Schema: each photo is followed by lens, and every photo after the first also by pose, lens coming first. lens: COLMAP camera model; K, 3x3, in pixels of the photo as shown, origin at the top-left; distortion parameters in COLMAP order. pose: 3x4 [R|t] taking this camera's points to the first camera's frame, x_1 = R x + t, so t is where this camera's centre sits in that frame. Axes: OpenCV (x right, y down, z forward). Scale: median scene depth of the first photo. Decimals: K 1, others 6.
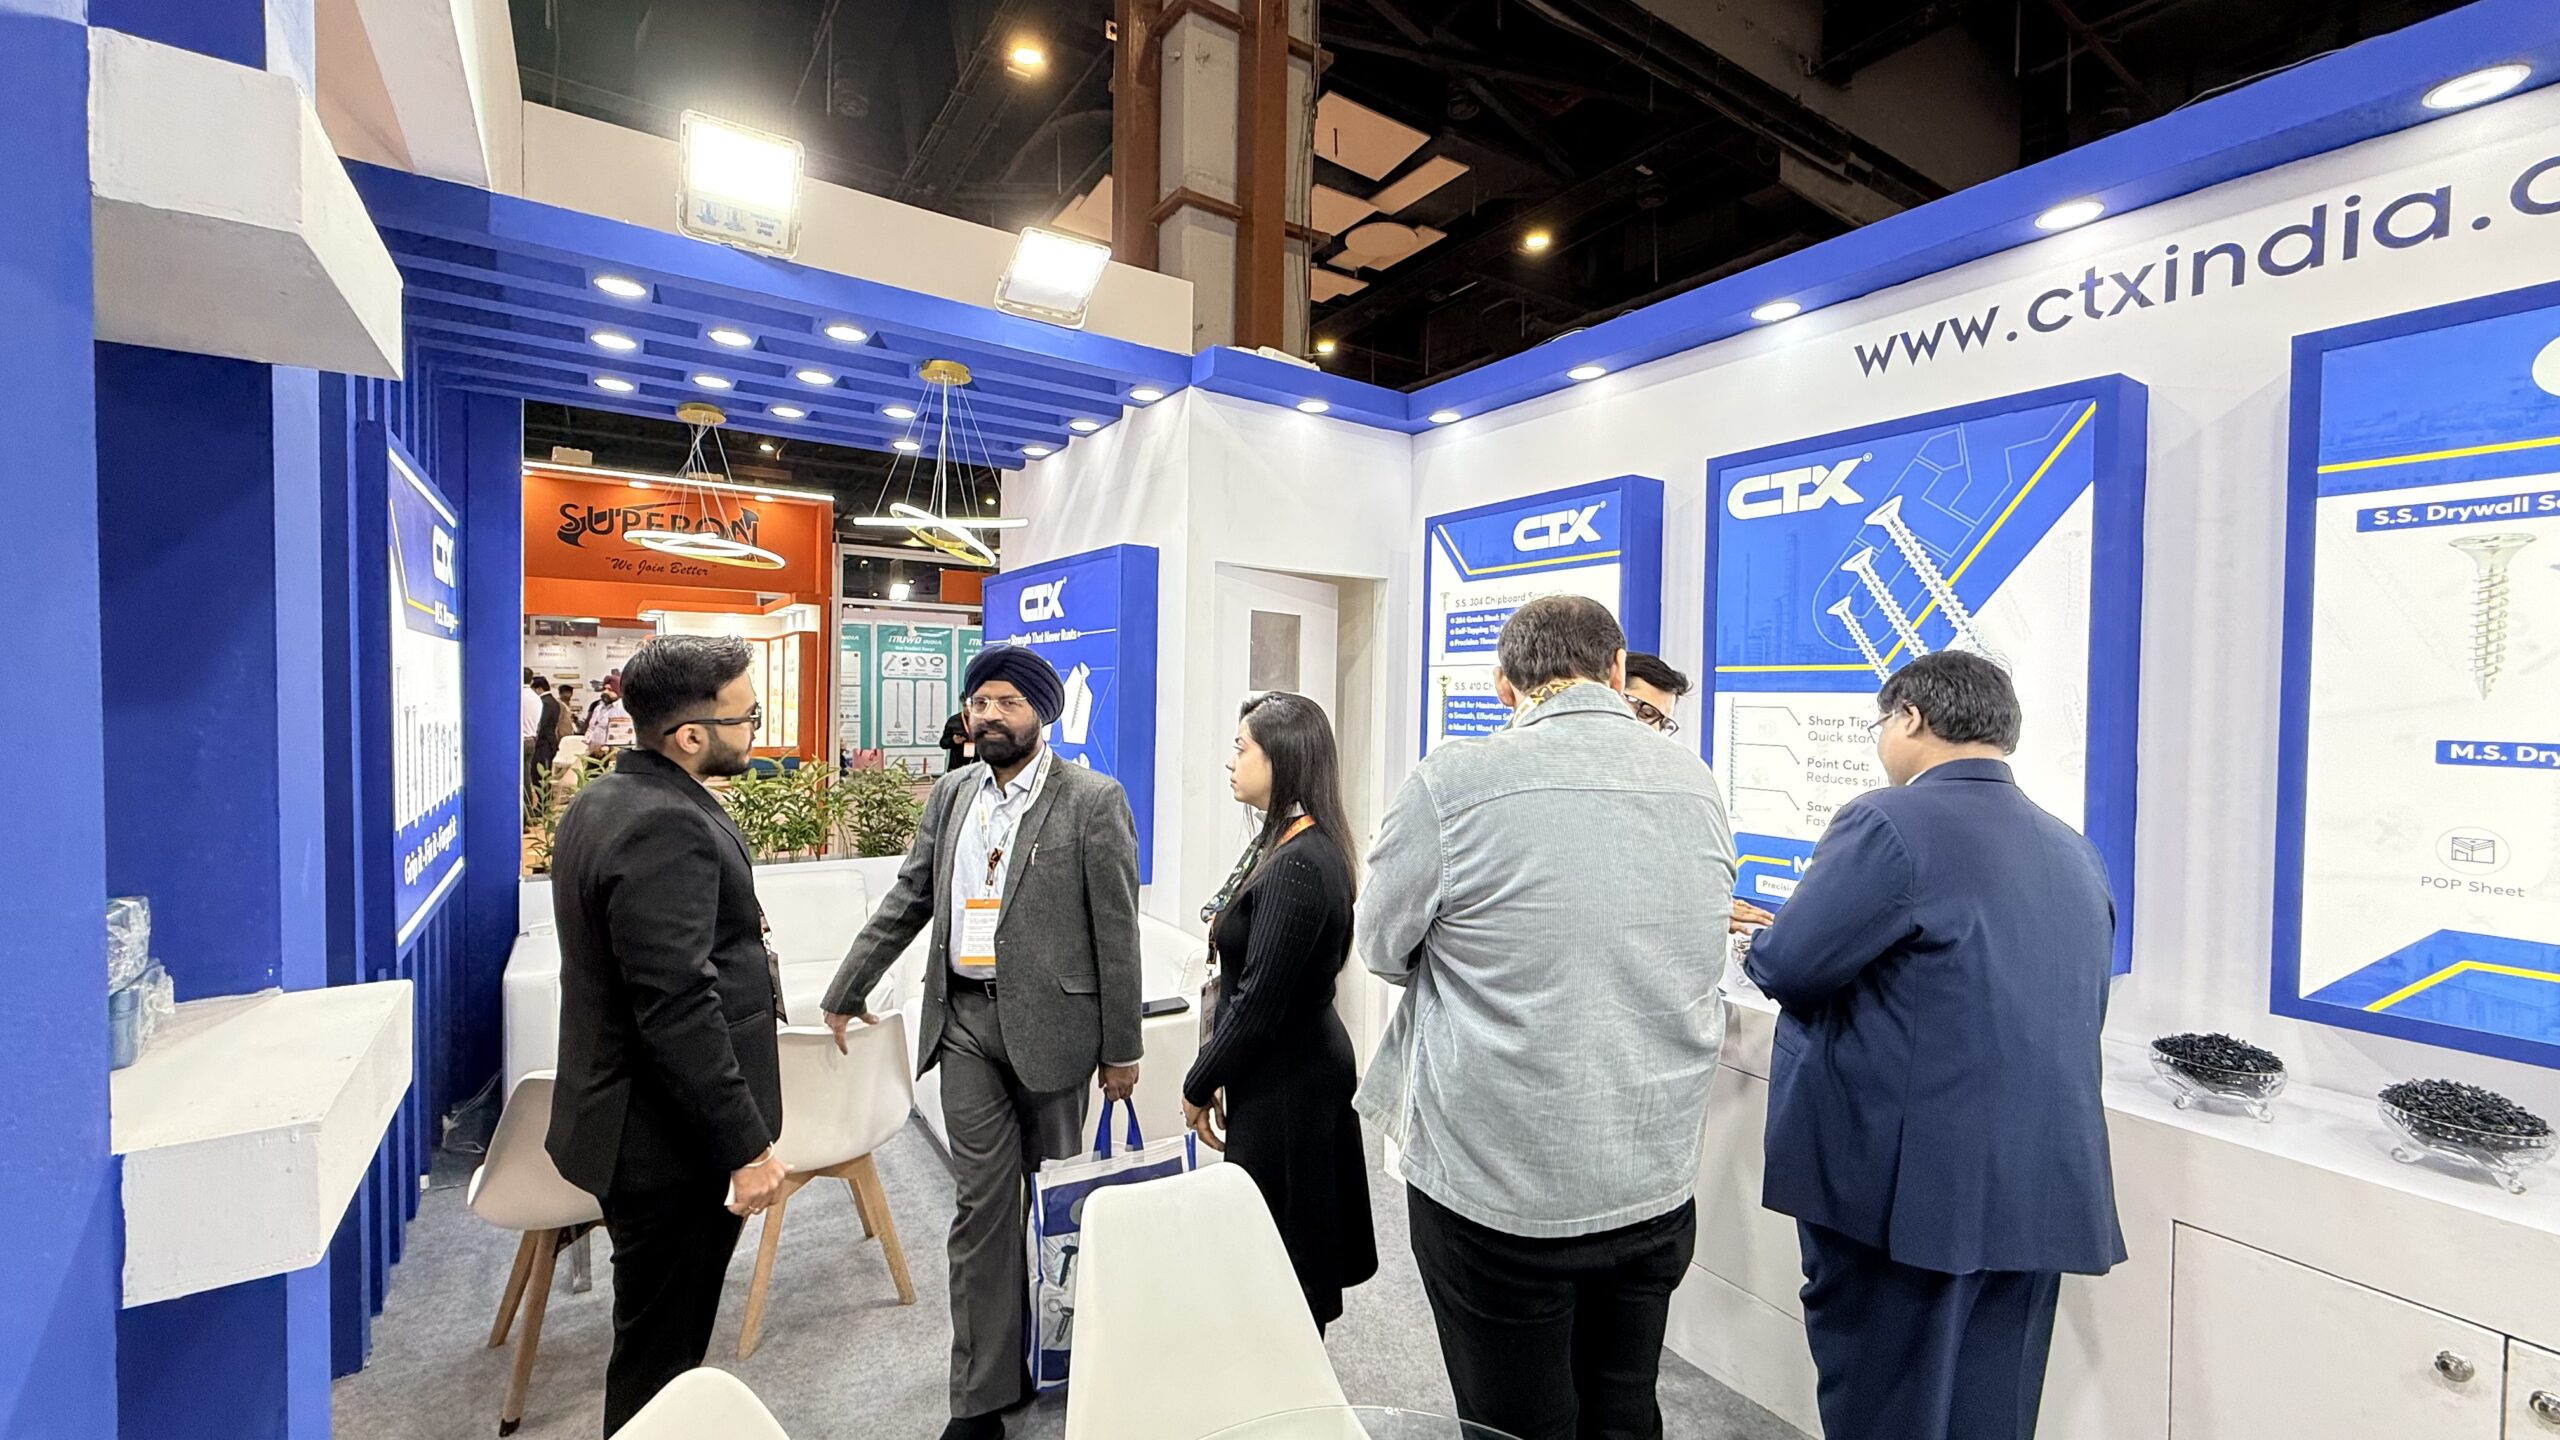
lens RADIAL K [[1016.7, 0, 1270.7], [0, 1016.7, 717.1], [0, 0, 1]] dist [-0.002745, 0.001504]
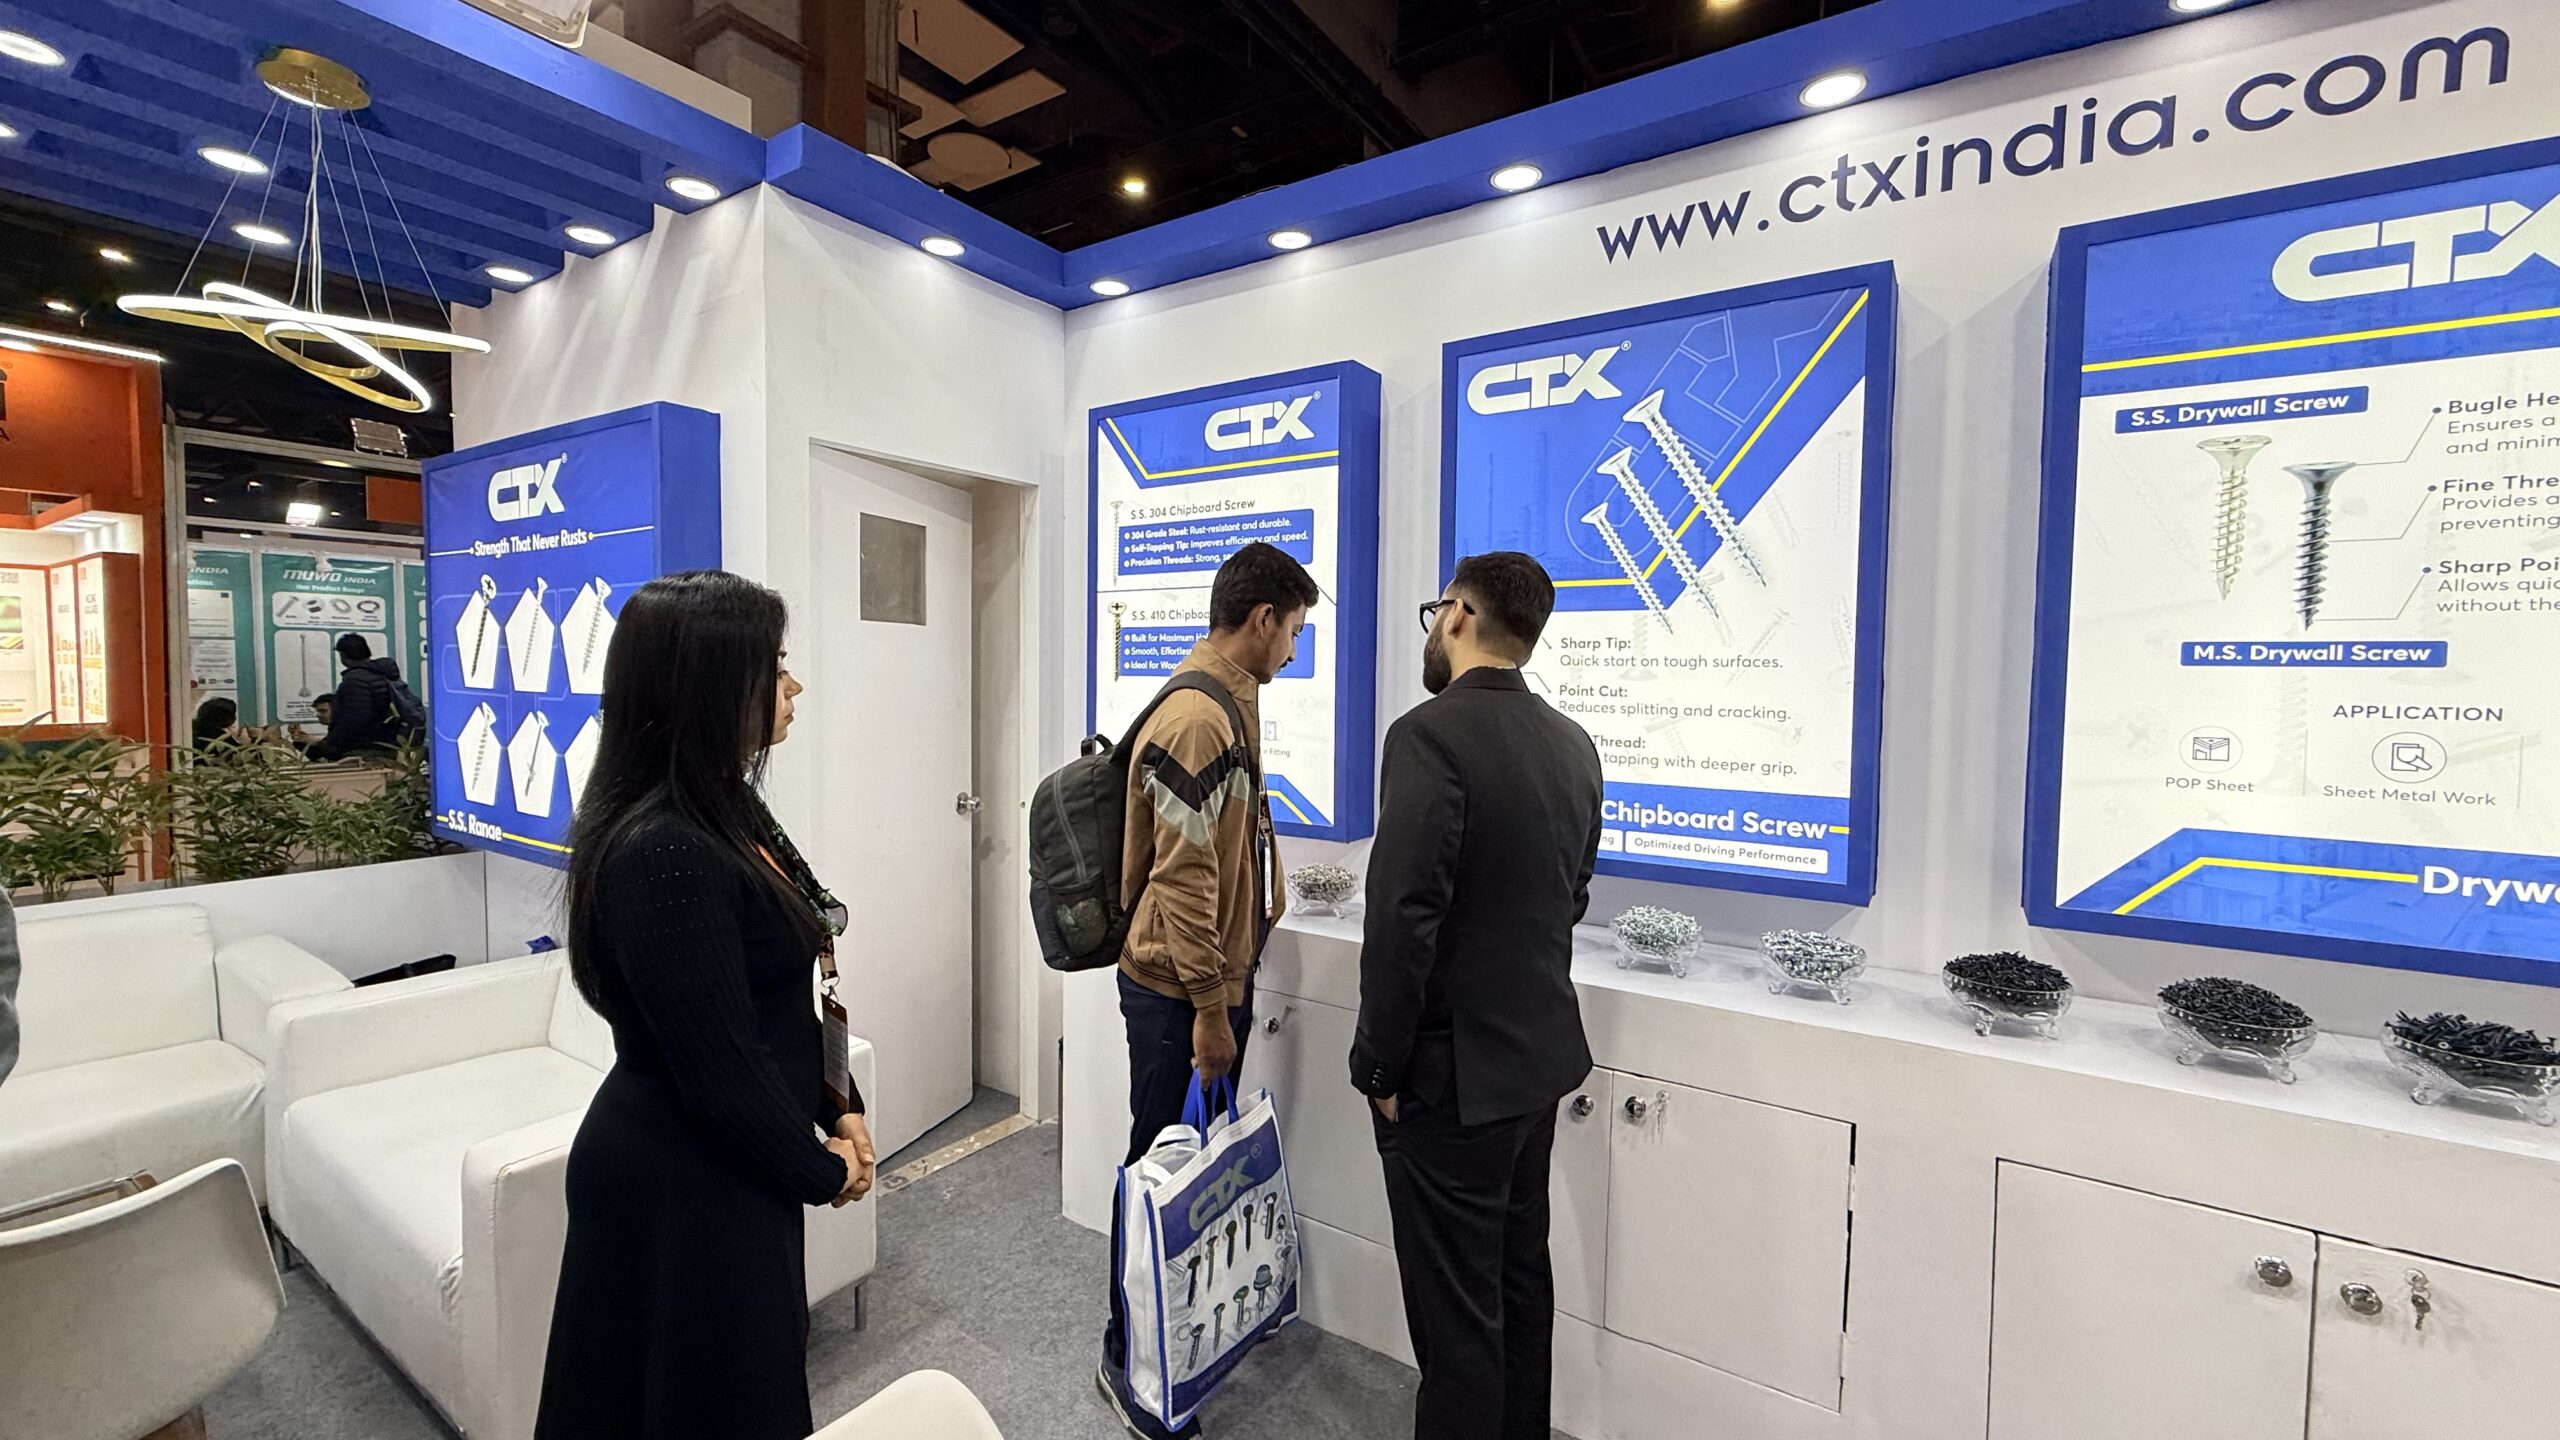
lens RADIAL K [[1016.7, 0, 1271.5], [0, 1016.7, 717.0], [0, 0, 1]] dist [-0.002745, 0.001504]
pose [[0.921211, -0.024697, 0.388278, -0.049541], [0.011579, 0.999282, 0.036089, 0.031680], [-0.388890, -0.028749, 0.920836, 0.264785]]
